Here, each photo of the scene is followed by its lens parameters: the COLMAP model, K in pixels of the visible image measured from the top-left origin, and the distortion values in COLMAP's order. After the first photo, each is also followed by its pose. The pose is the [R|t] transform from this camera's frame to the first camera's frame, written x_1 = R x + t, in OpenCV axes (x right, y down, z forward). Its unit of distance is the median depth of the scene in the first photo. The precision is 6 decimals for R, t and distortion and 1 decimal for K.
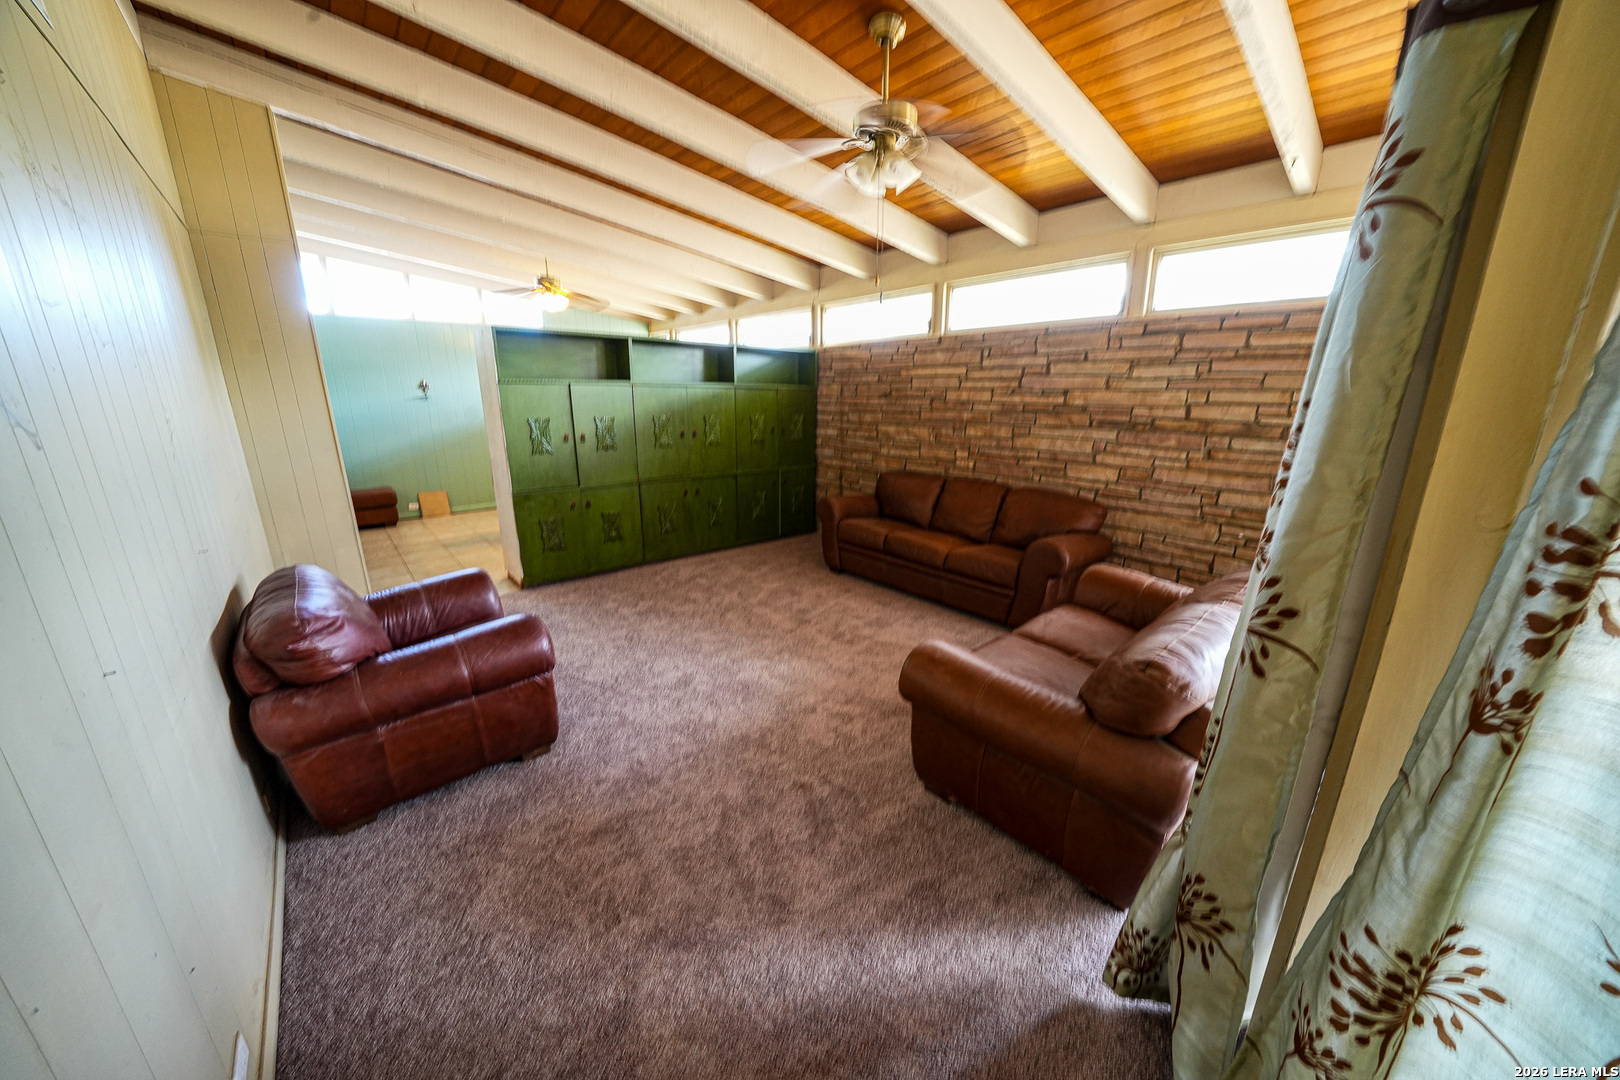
lens RADIAL K [[558.2, 0, 816.0], [0, 558.2, 550.2], [0, 0, 1]] dist [-0.022216, 0.001492]
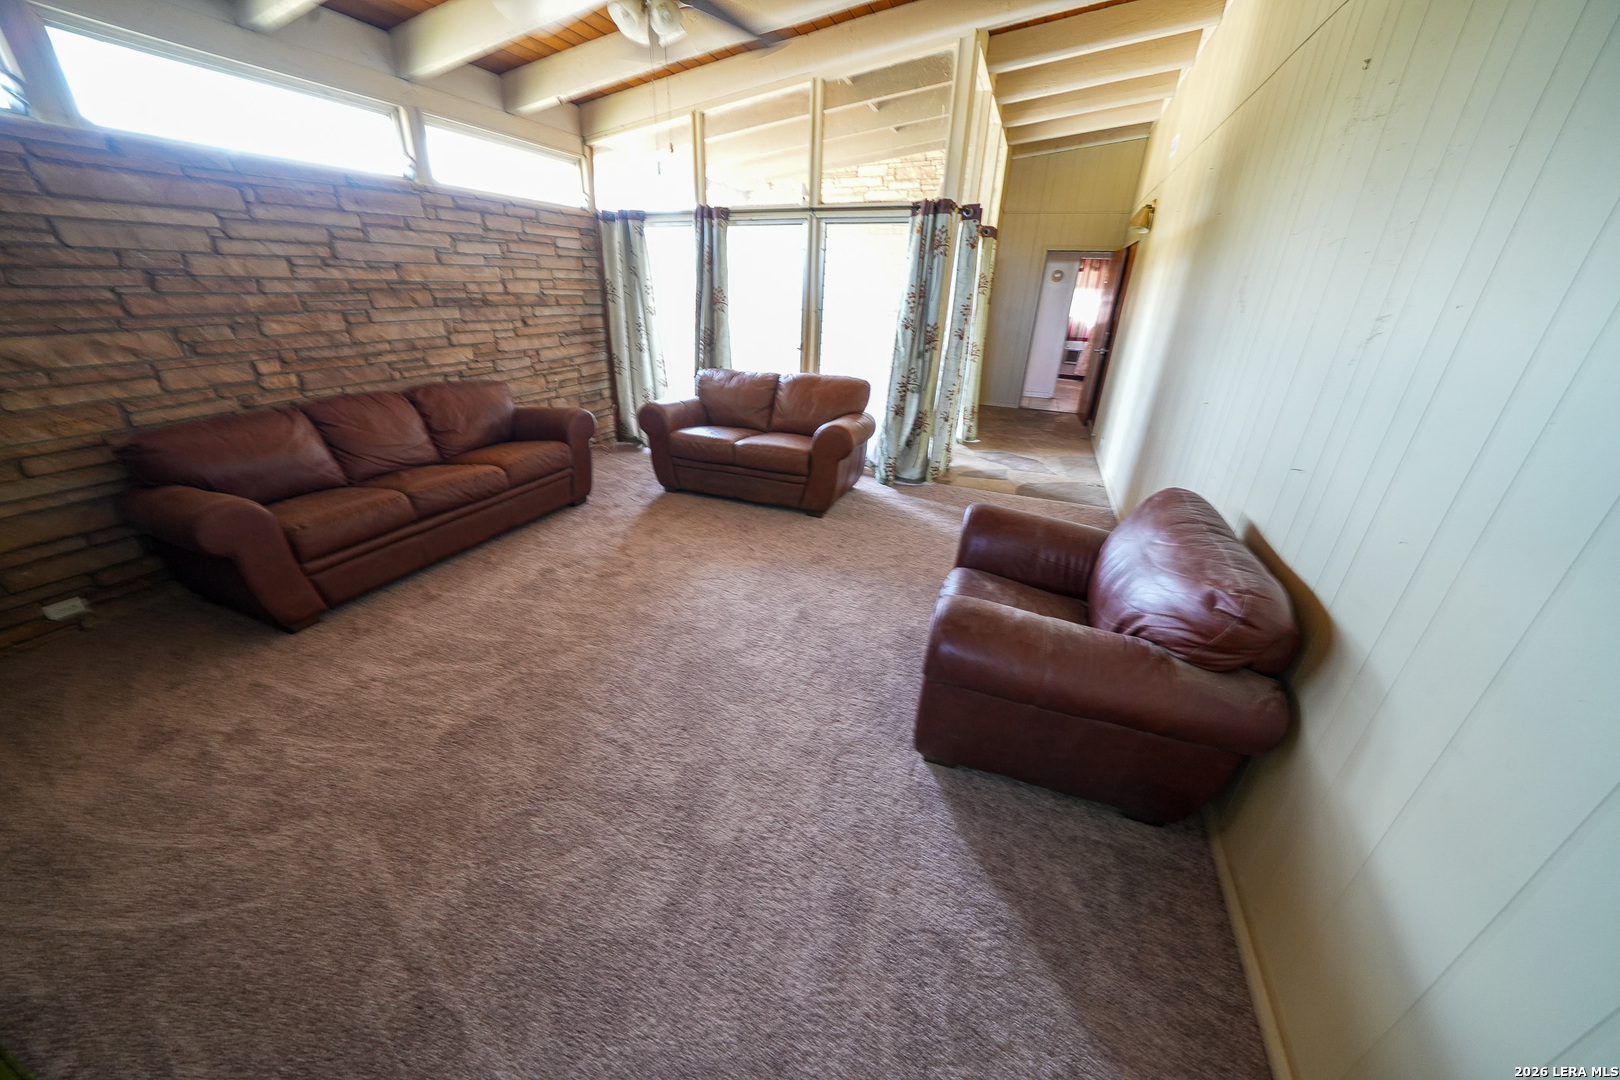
lens RADIAL K [[558.2, 0, 805.6], [0, 558.2, 538.8], [0, 0, 1]] dist [-0.022216, 0.001492]
pose [[-0.447885, -0.378465, 0.810039, -0.673394], [0.216555, 0.833096, 0.508974, -0.228393], [-0.867469, 0.403380, -0.291173, 0.869632]]
